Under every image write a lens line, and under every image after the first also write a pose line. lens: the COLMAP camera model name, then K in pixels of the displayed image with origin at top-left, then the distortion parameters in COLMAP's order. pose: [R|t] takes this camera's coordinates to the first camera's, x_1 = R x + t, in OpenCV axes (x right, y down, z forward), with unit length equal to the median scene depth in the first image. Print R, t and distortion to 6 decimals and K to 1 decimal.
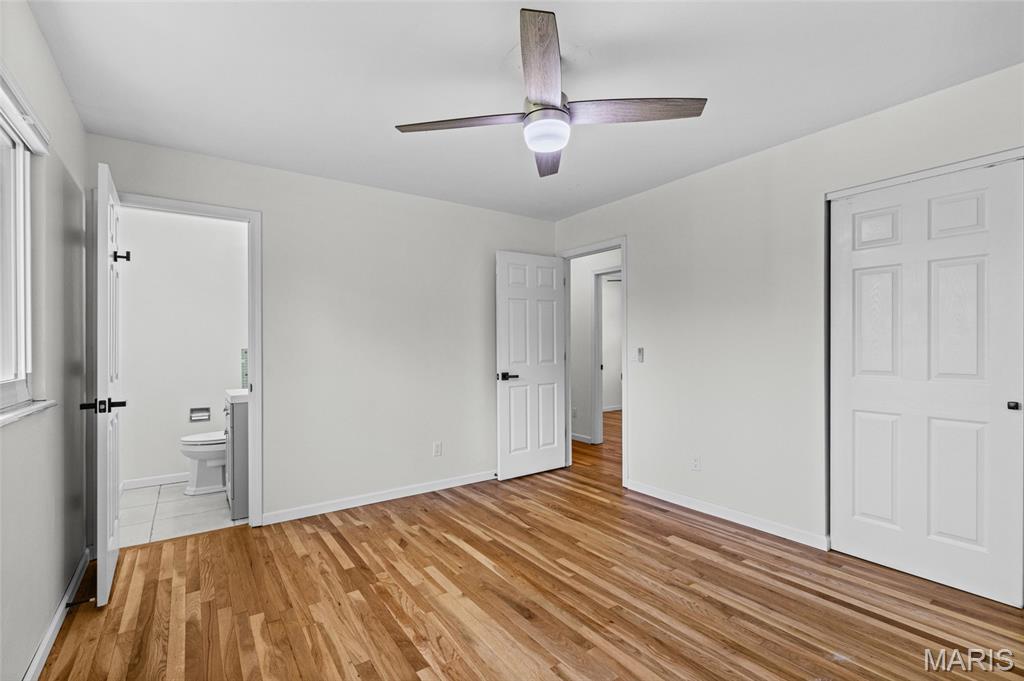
lens RADIAL K [[457.8, 0, 516.0], [0, 457.8, 341.6], [0, 0, 1]] dist [-0.001619, -0.001198]
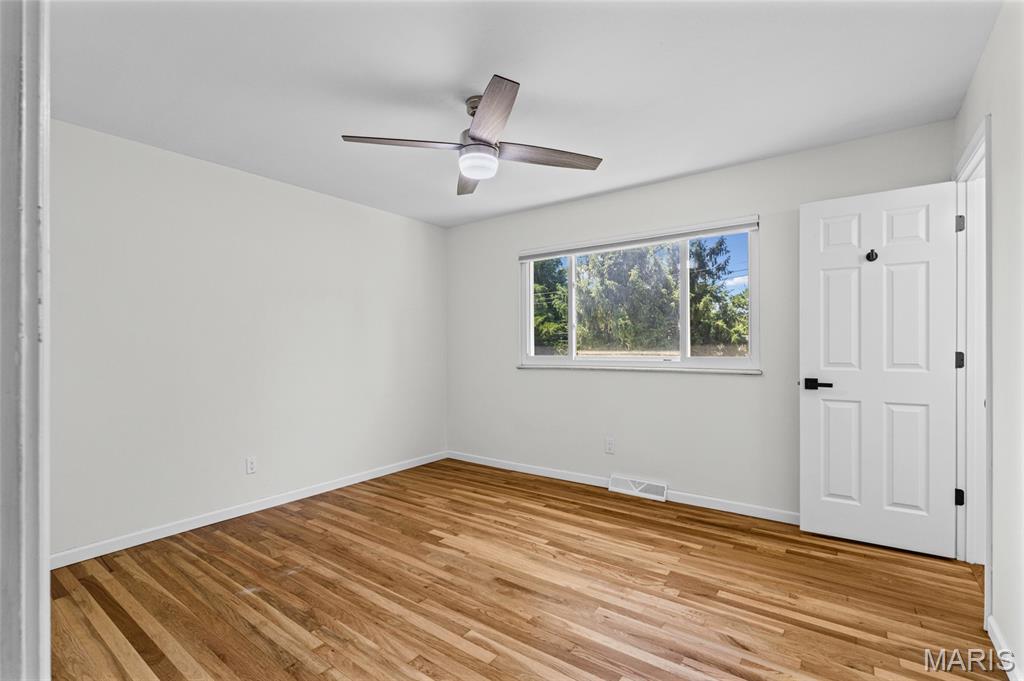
lens RADIAL K [[457.8, 0, 516.0], [0, 457.8, 341.6], [0, 0, 1]] dist [-0.001619, -0.001198]
pose [[-0.946036, 0.016675, -0.323632, 0.311204], [0.021584, 0.999700, -0.011585, 0.015420], [0.323342, -0.017945, -0.946112, 1.895374]]
